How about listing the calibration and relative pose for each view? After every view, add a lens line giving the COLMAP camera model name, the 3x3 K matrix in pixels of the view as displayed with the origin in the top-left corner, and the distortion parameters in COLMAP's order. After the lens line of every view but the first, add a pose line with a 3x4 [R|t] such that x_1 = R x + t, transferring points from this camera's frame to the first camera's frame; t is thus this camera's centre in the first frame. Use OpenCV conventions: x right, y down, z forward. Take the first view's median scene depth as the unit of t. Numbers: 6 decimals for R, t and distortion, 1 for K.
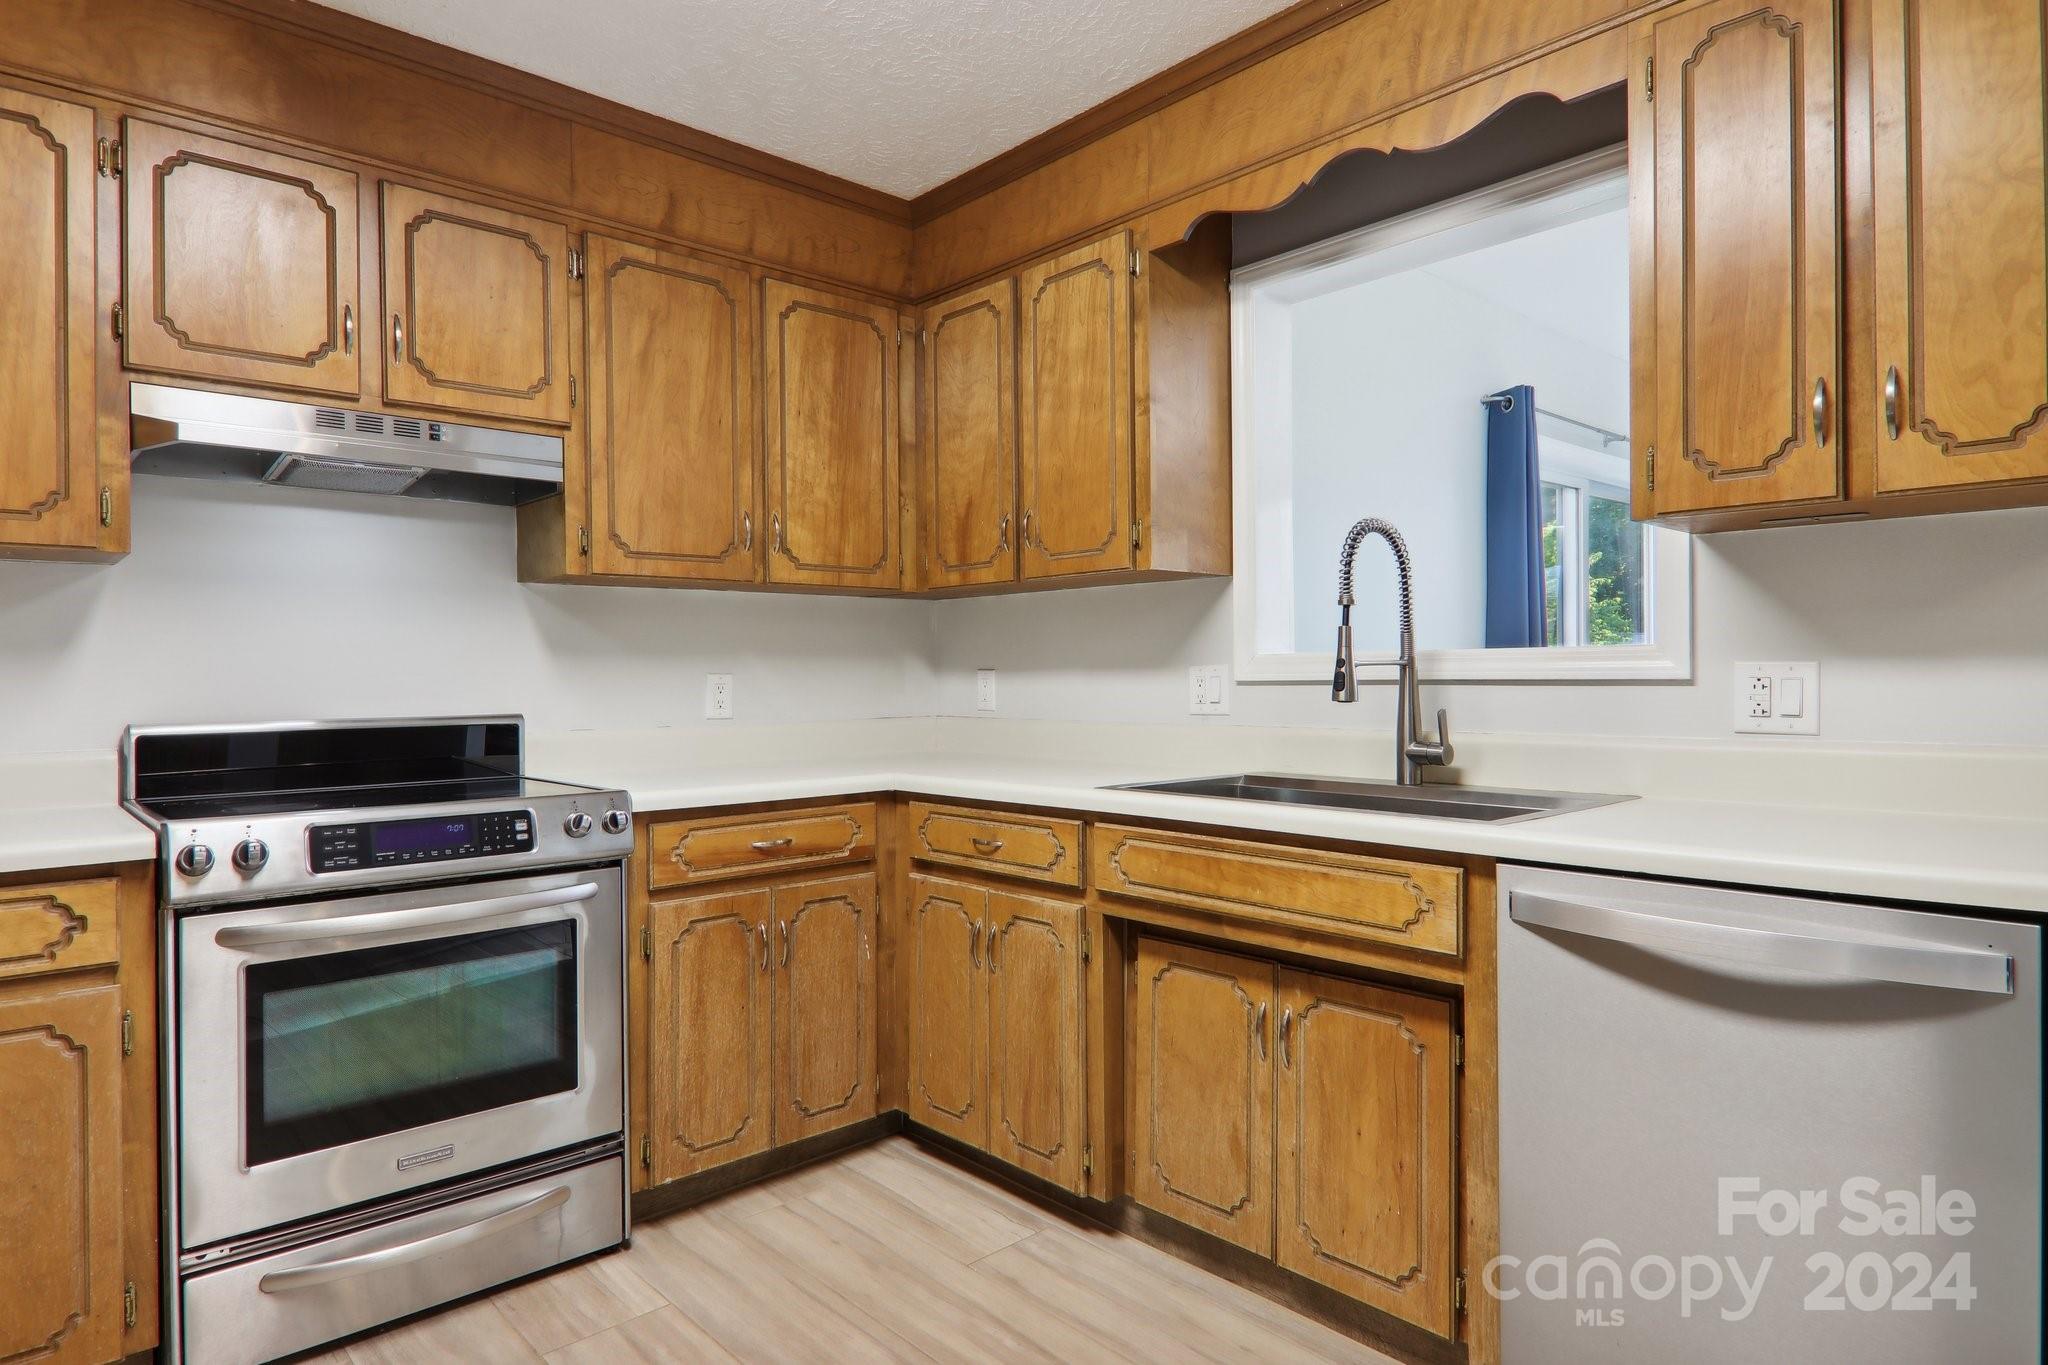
lens RADIAL K [[1166.4, 0, 1024.0], [0, 1166.4, 682.5], [0, 0, 1]] dist [0.000148, -0.000321]
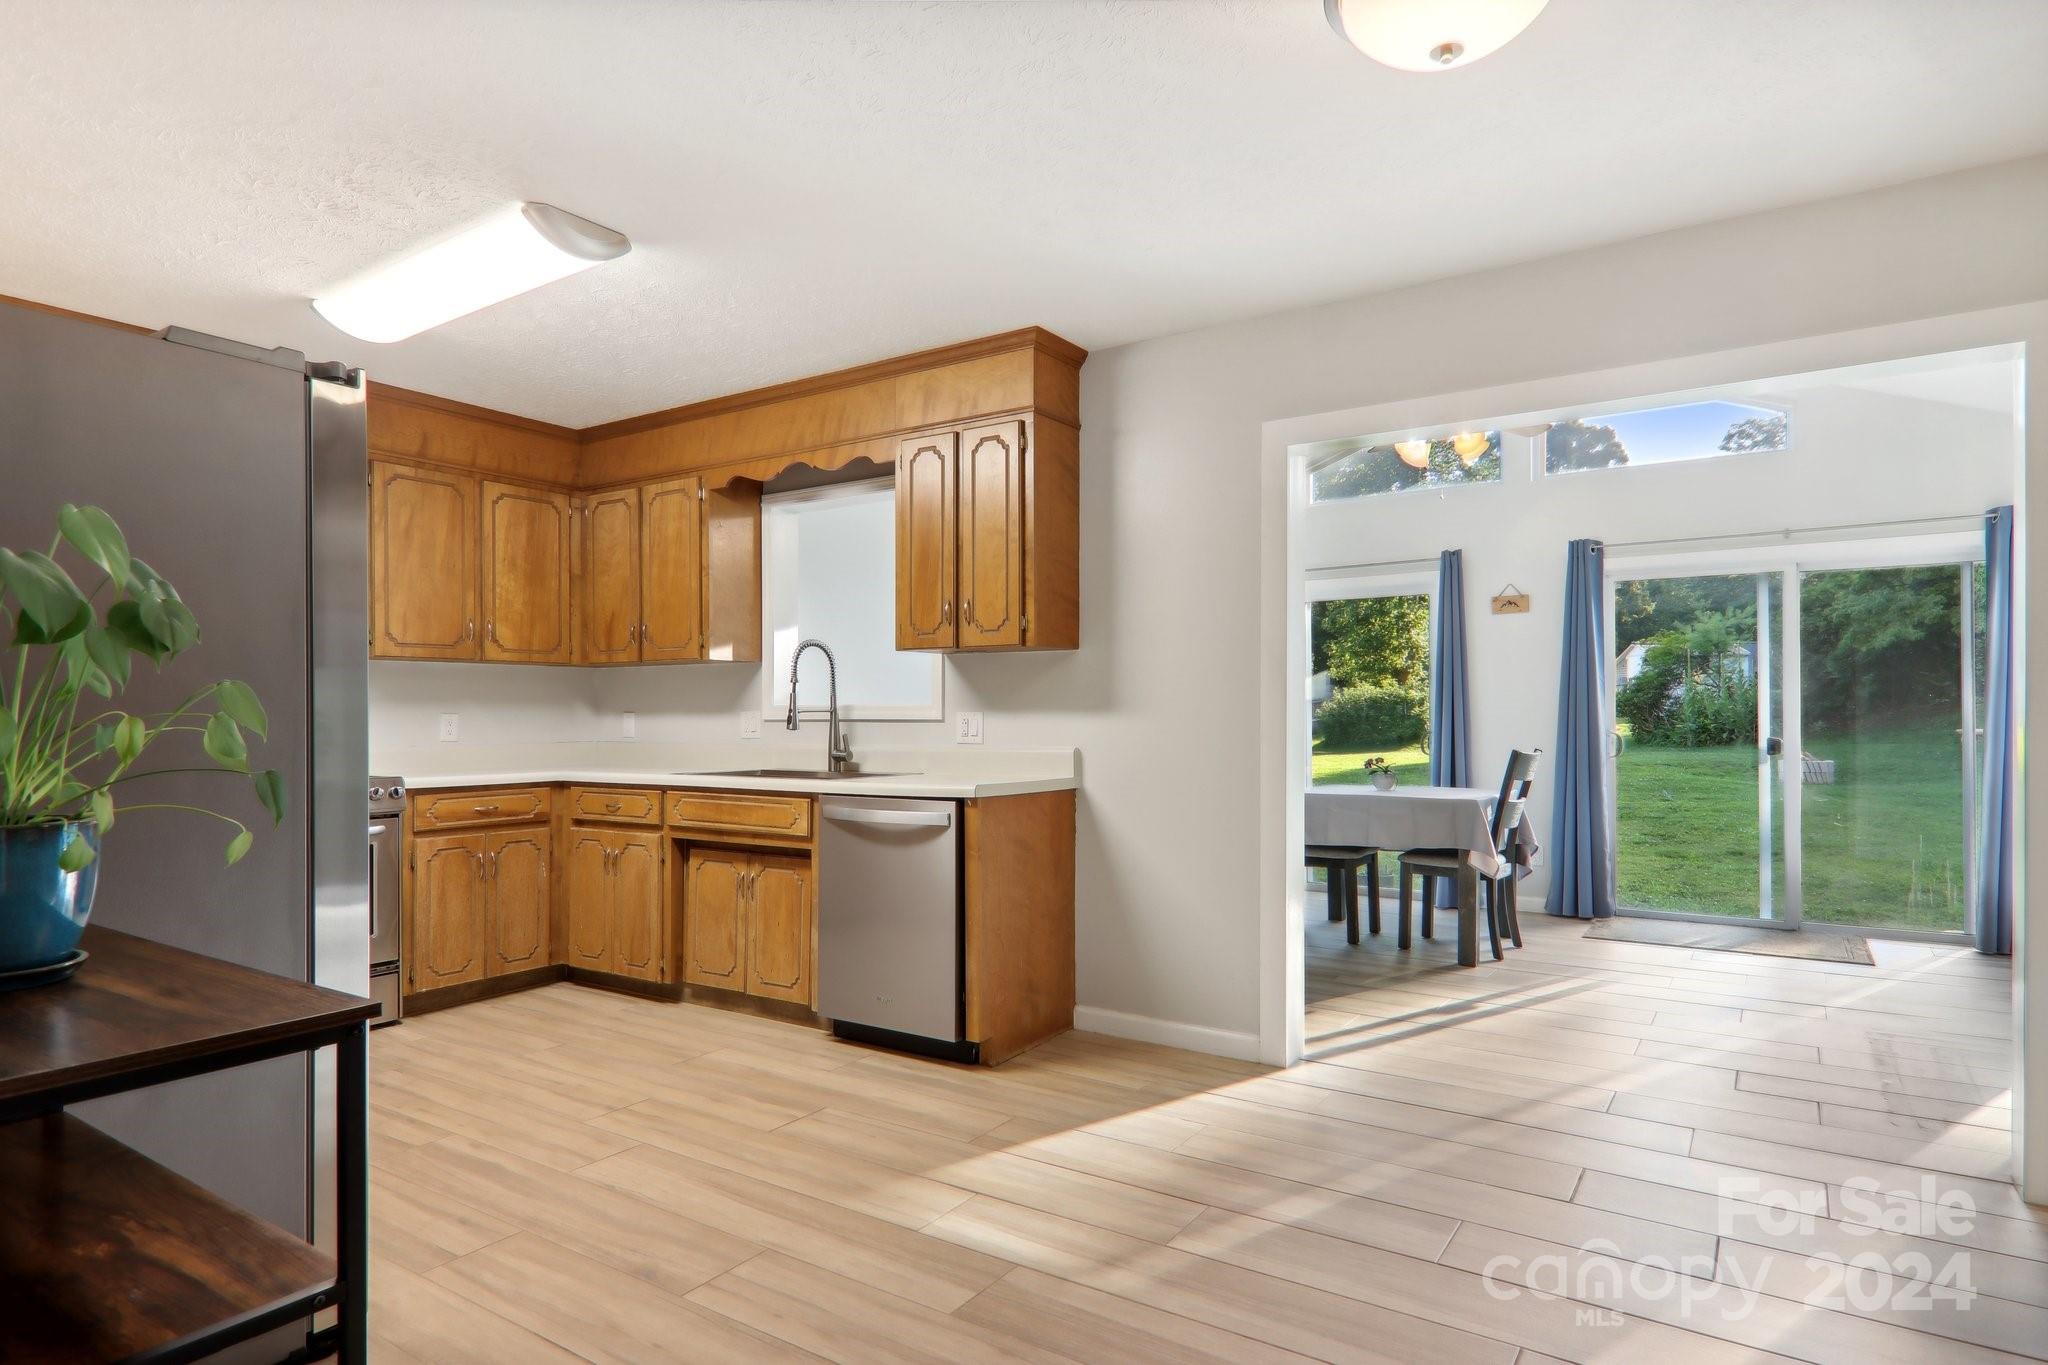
lens RADIAL K [[1136.0, 0, 1026.6], [0, 1136.0, 717.0], [0, 0, 1]] dist [0.014433, -0.000036]
pose [[0.970008, 0.006737, 0.242981, 0.159015], [-0.005134, 0.999961, -0.007231, 0.005461], [-0.243020, 0.005767, 0.970004, -0.882050]]
